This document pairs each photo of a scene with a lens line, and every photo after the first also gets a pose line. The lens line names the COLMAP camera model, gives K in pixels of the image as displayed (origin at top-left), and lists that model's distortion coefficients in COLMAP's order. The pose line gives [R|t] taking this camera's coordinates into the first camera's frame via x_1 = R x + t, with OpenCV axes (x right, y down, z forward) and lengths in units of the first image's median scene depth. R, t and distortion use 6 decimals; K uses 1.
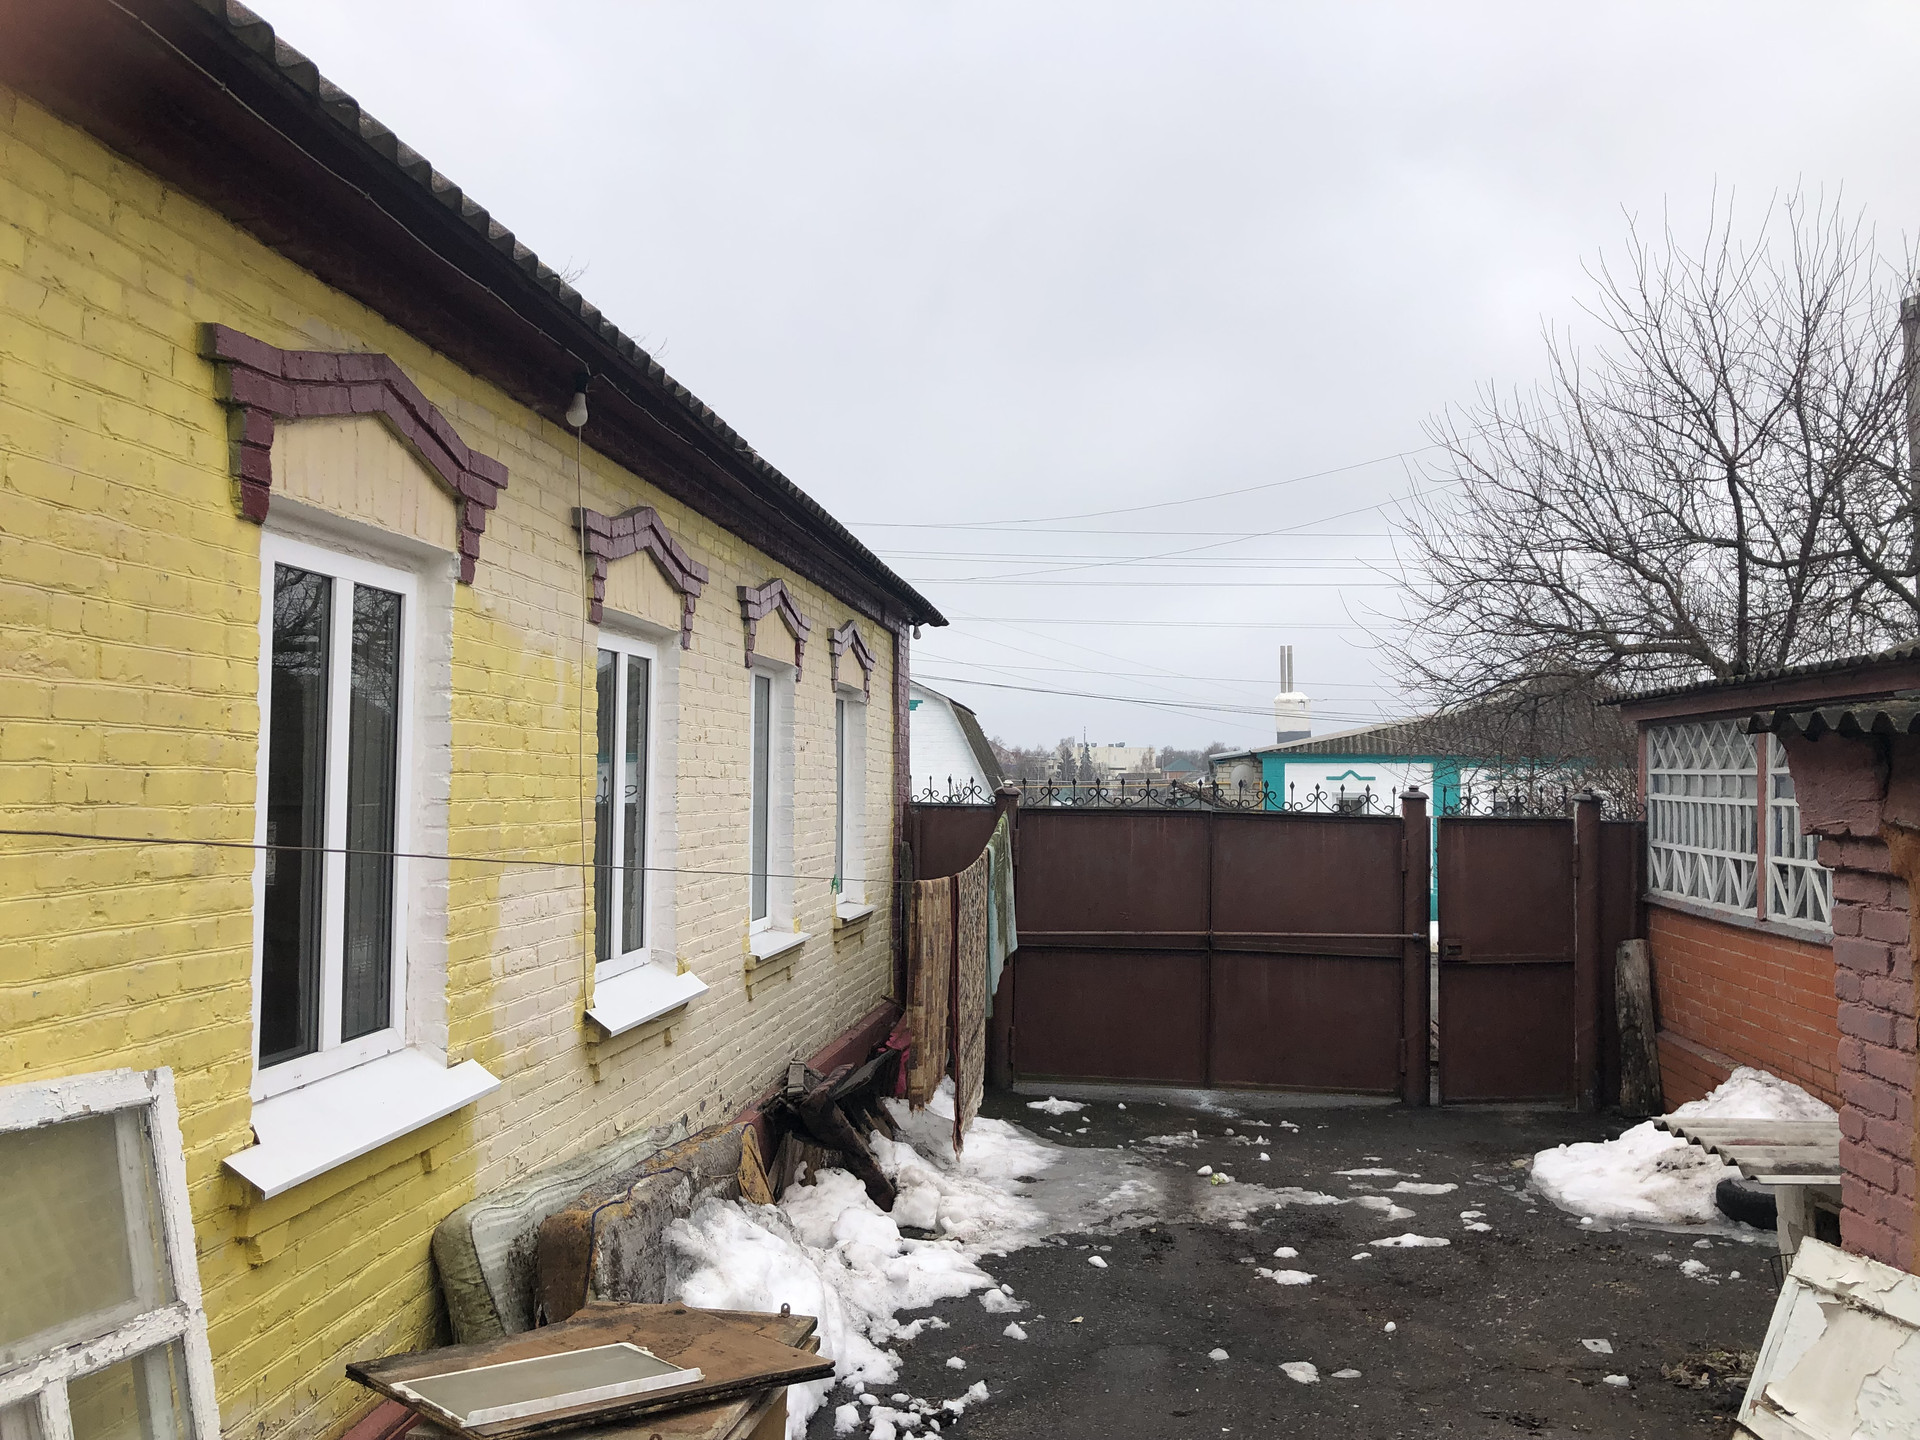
lens RADIAL K [[1555.2, 0, 958.4], [0, 1555.2, 703.5], [0, 0, 1]] dist [0.045054, -0.037524]
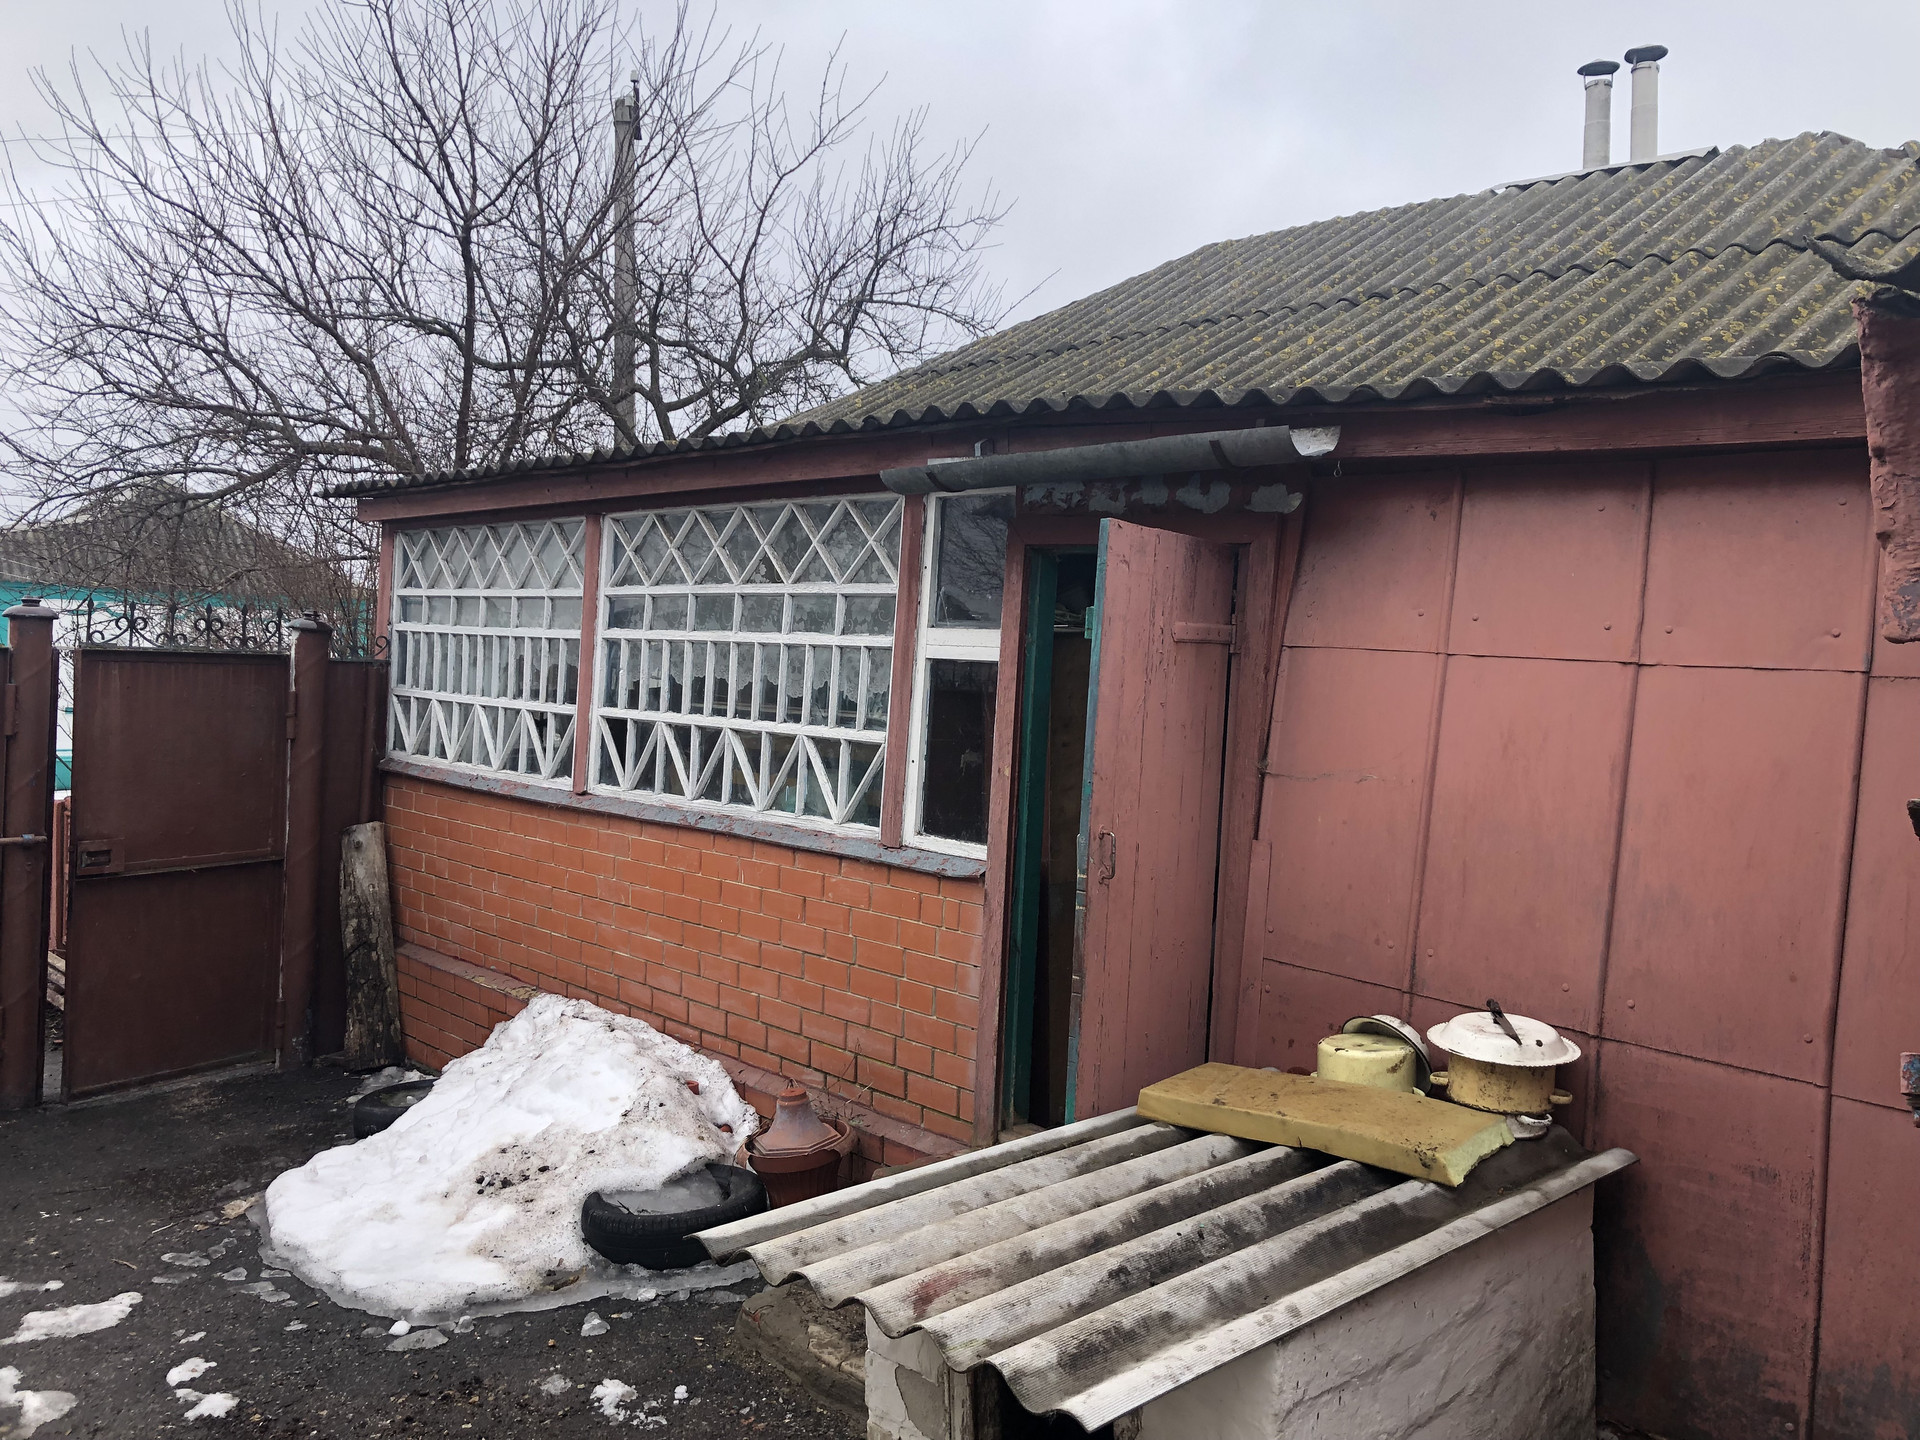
lens RADIAL K [[1555.2, 0, 979.0], [0, 1555.2, 704.4], [0, 0, 1]] dist [0.045054, -0.037524]
pose [[0.647915, -0.002444, 0.761708, 0.064807], [-0.069902, 0.995584, 0.062653, 0.031642], [-0.758498, -0.093839, 0.644884, 0.329613]]
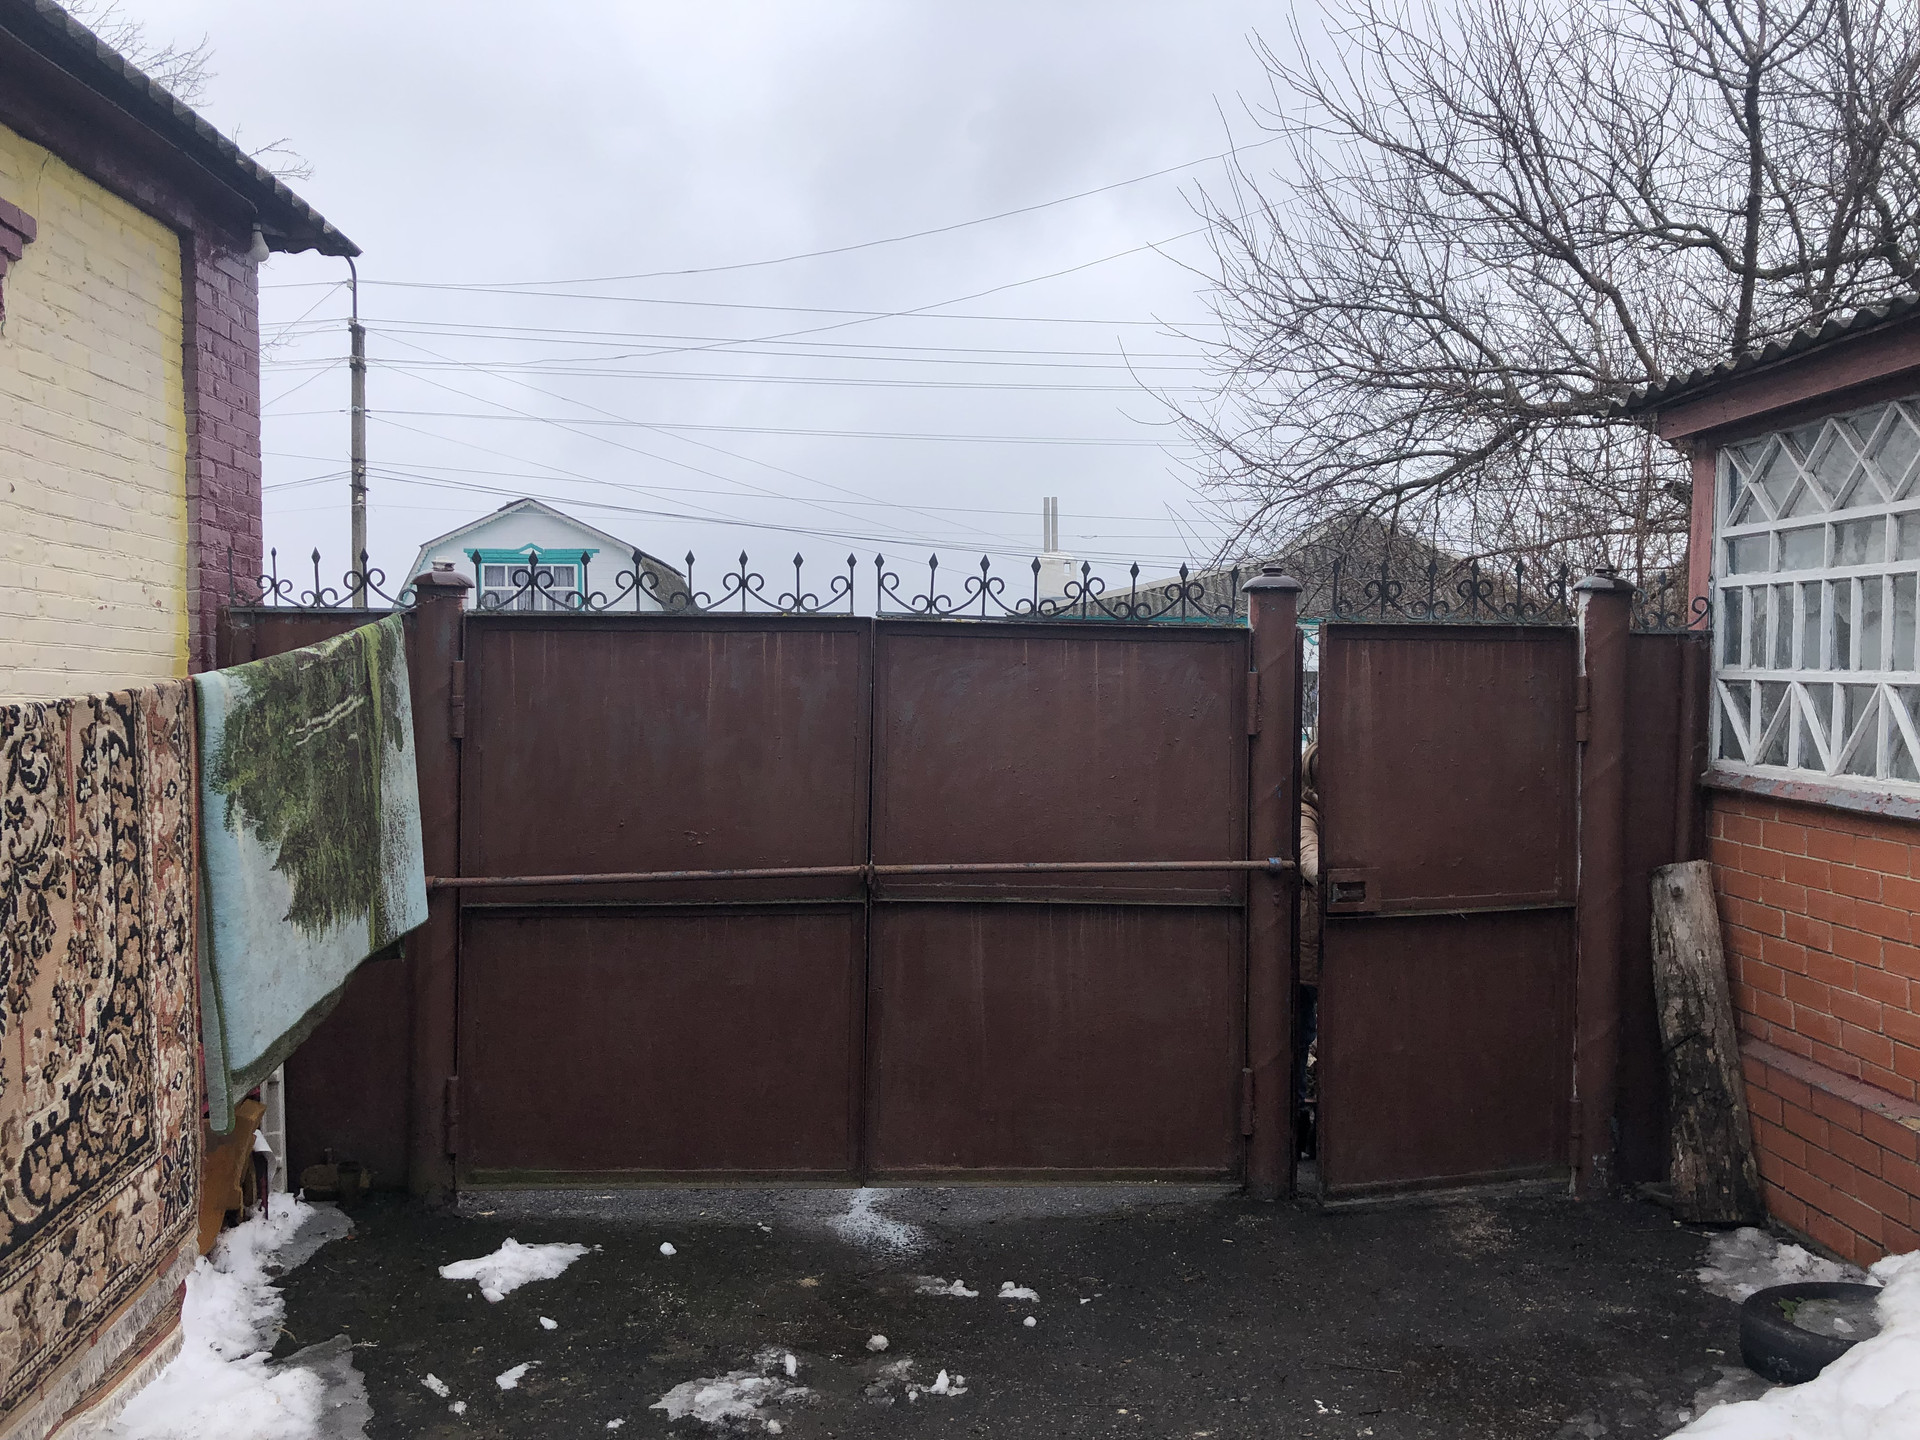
lens RADIAL K [[1555.2, 0, 976.1], [0, 1555.2, 711.3], [0, 0, 1]] dist [0.045054, -0.037524]
pose [[0.987700, -0.010266, 0.156024, 0.125161], [-0.001279, 0.997278, 0.073718, 0.065566], [-0.156356, -0.073010, 0.984999, 0.544762]]
